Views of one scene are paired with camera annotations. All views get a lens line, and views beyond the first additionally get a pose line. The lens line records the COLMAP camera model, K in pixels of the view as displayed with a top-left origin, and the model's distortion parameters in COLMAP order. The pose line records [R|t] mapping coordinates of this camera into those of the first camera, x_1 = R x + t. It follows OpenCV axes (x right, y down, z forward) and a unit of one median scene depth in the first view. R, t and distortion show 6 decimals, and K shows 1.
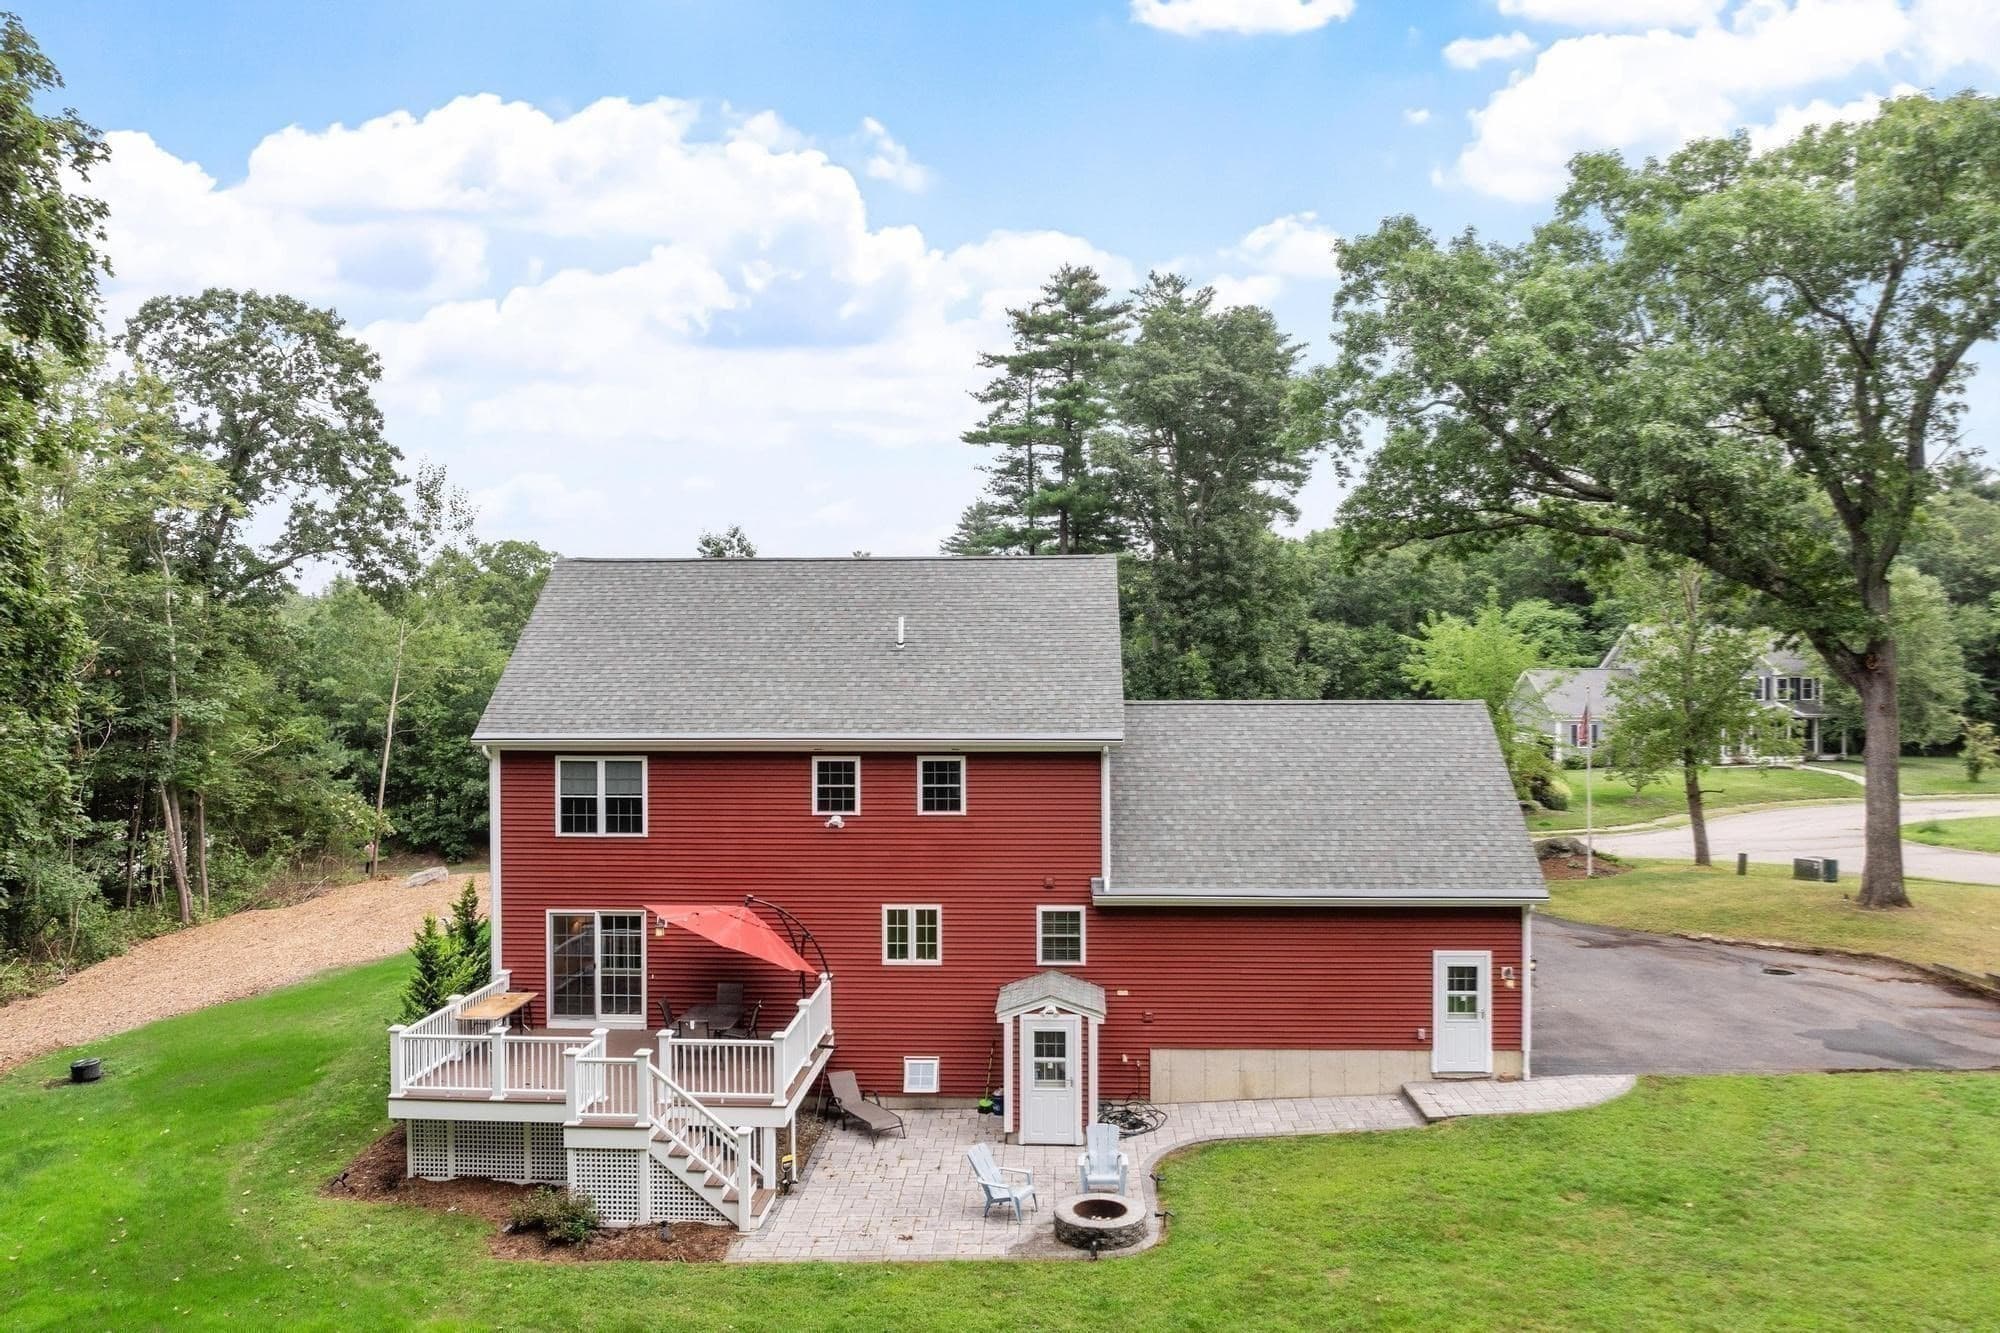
lens RADIAL K [[1413.6, 0, 1000.0], [0, 1413.6, 666.5], [0, 0, 1]] dist [-0.007227, -0.076861]
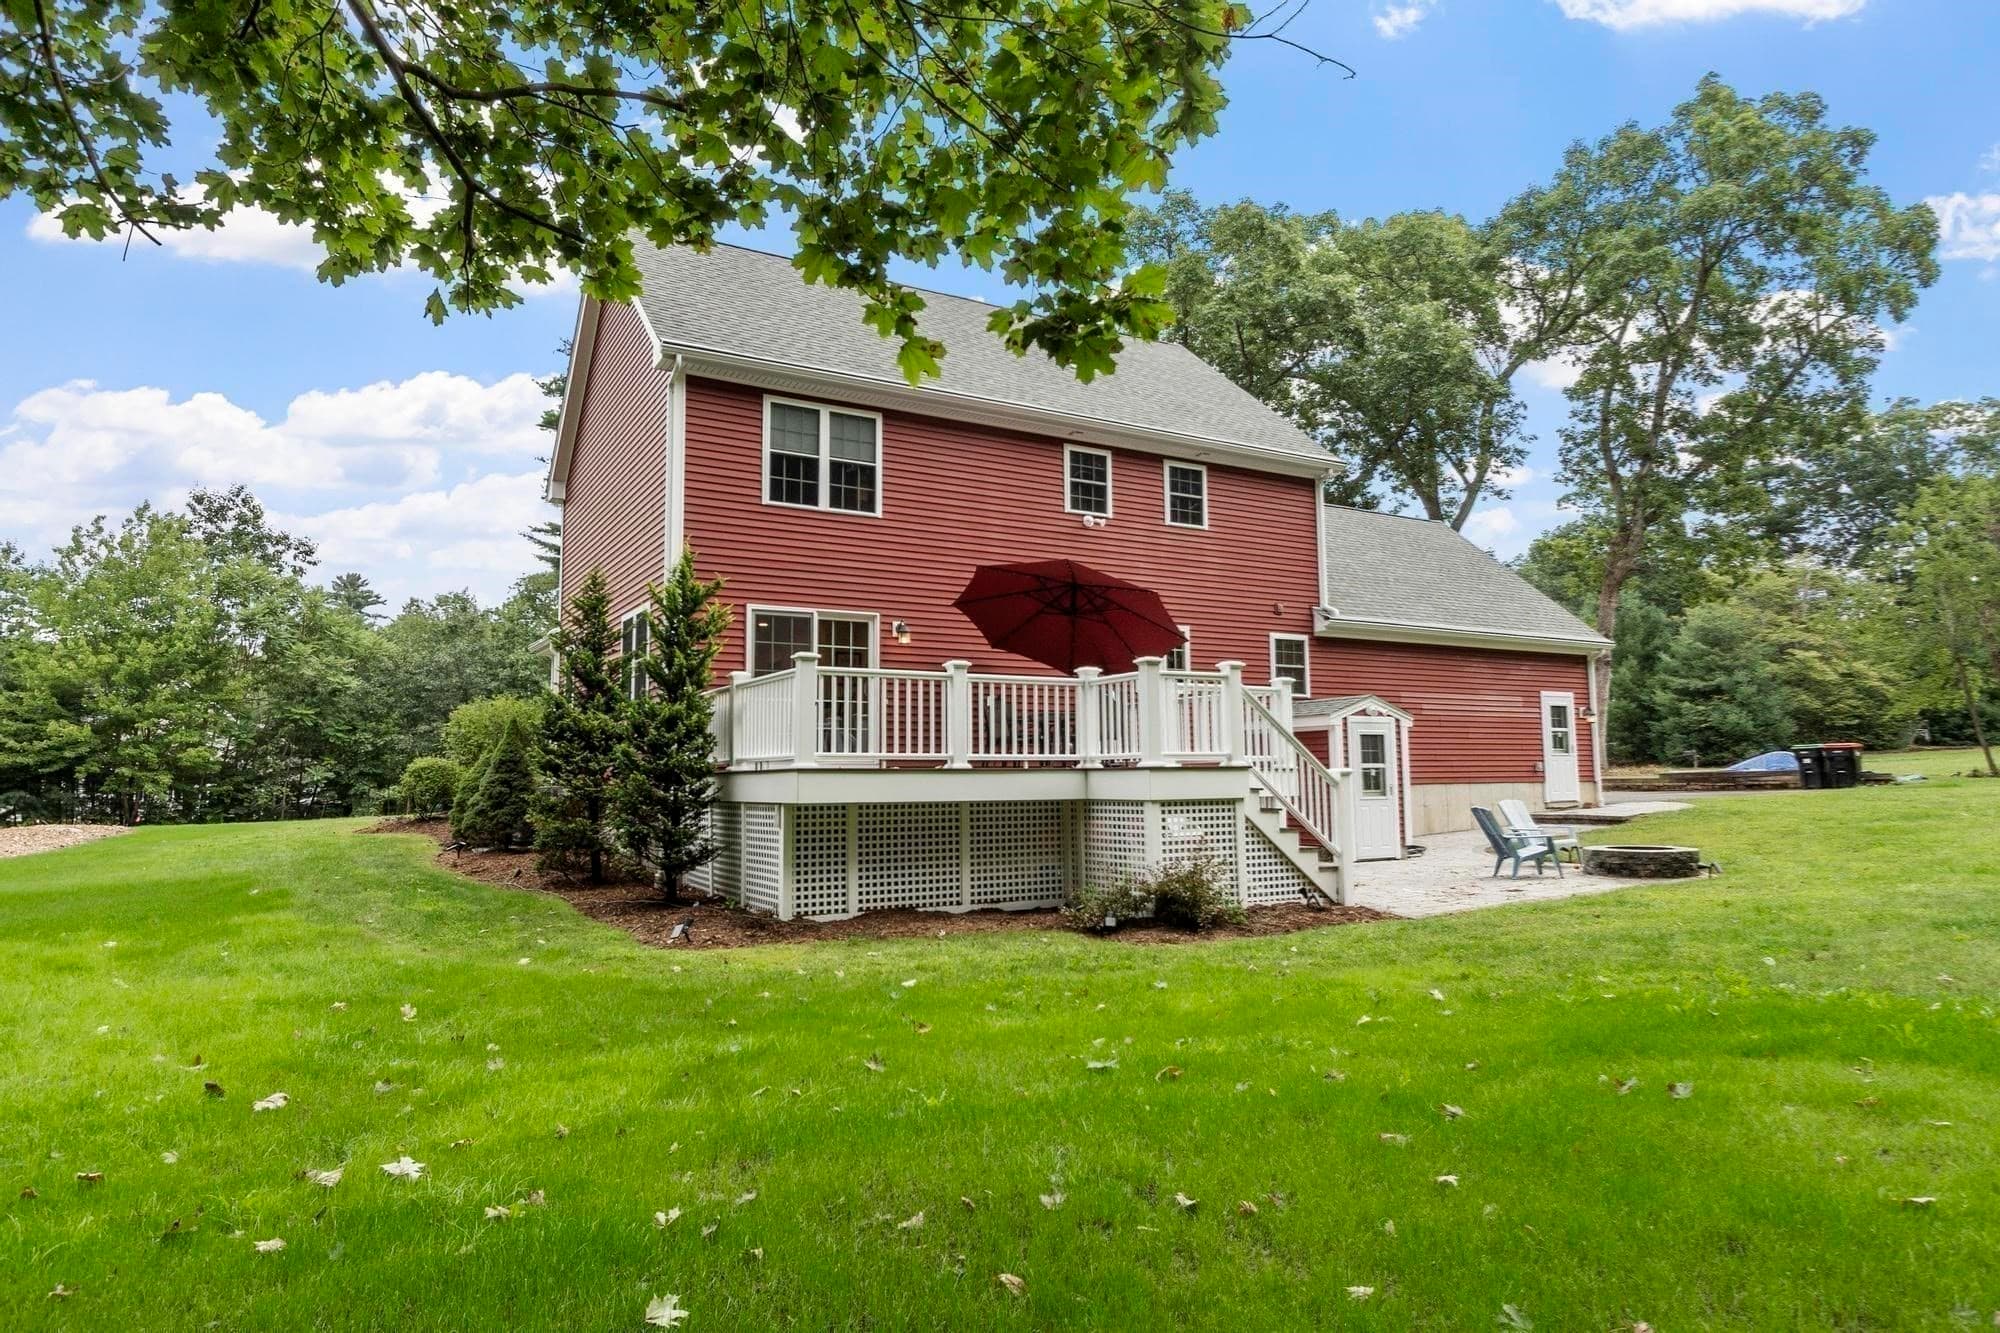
lens RADIAL K [[1170.8, 0, 1000.0], [0, 1170.8, 666.5], [0, 0, 1]] dist [0.002061, 0.000229]
pose [[0.840567, 0.046629, 0.539697, -0.536146], [0.008601, 0.995014, -0.099363, 0.265134], [-0.541640, 0.088163, 0.835975, 0.451702]]
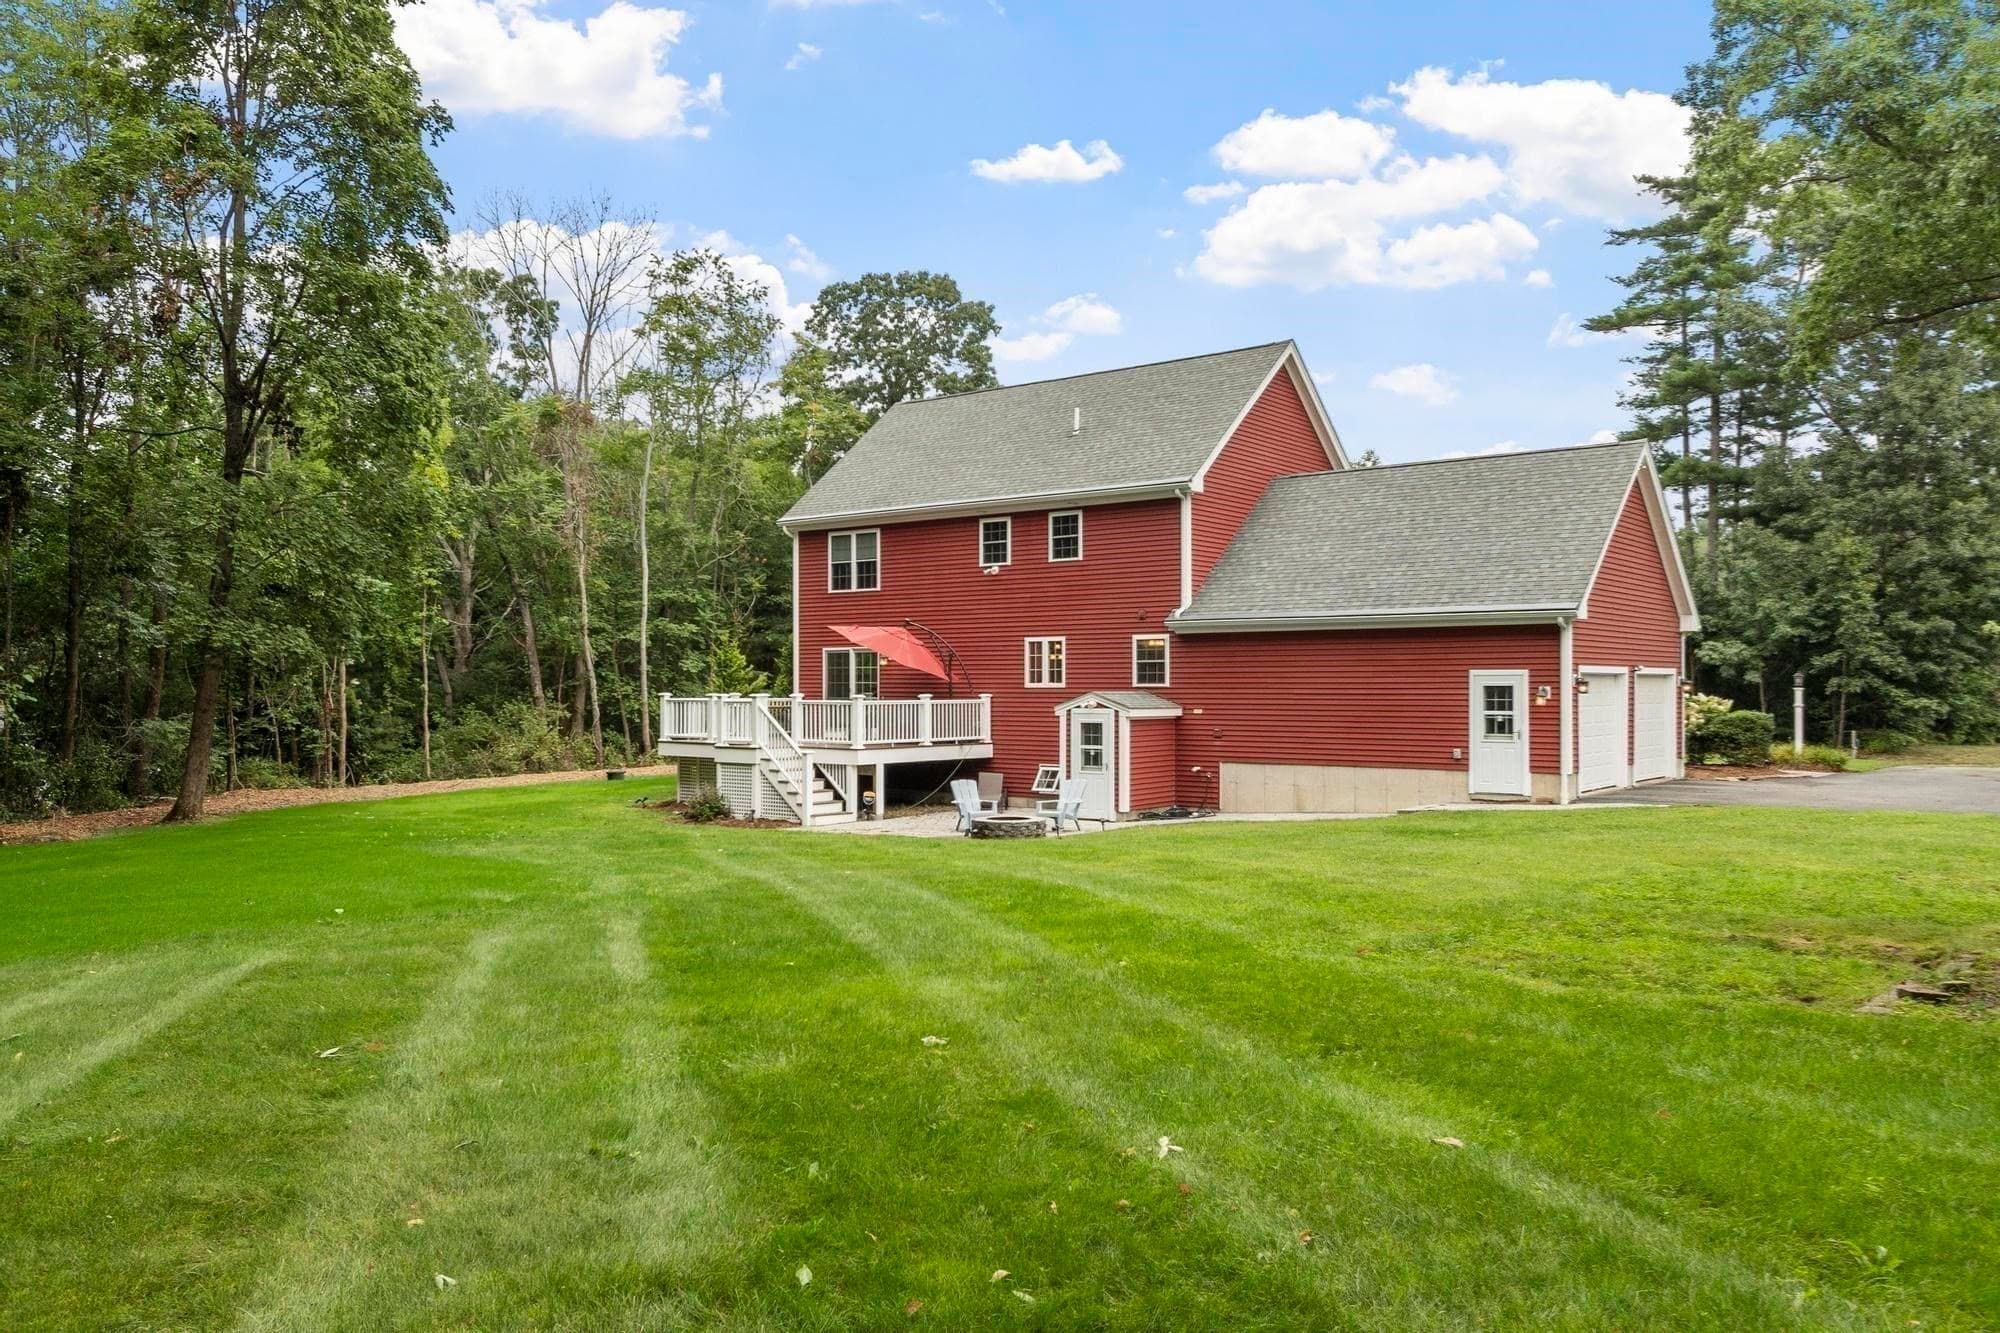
lens RADIAL K [[1488.6, 0, 978.5], [0, 1488.6, 663.4], [0, 0, 1]] dist [0.007609, 0.002797]
pose [[0.807089, -0.006013, -0.590400, 0.636216], [-0.003564, 0.999880, -0.015055, 0.209867], [0.590419, 0.014255, 0.806971, -0.050318]]
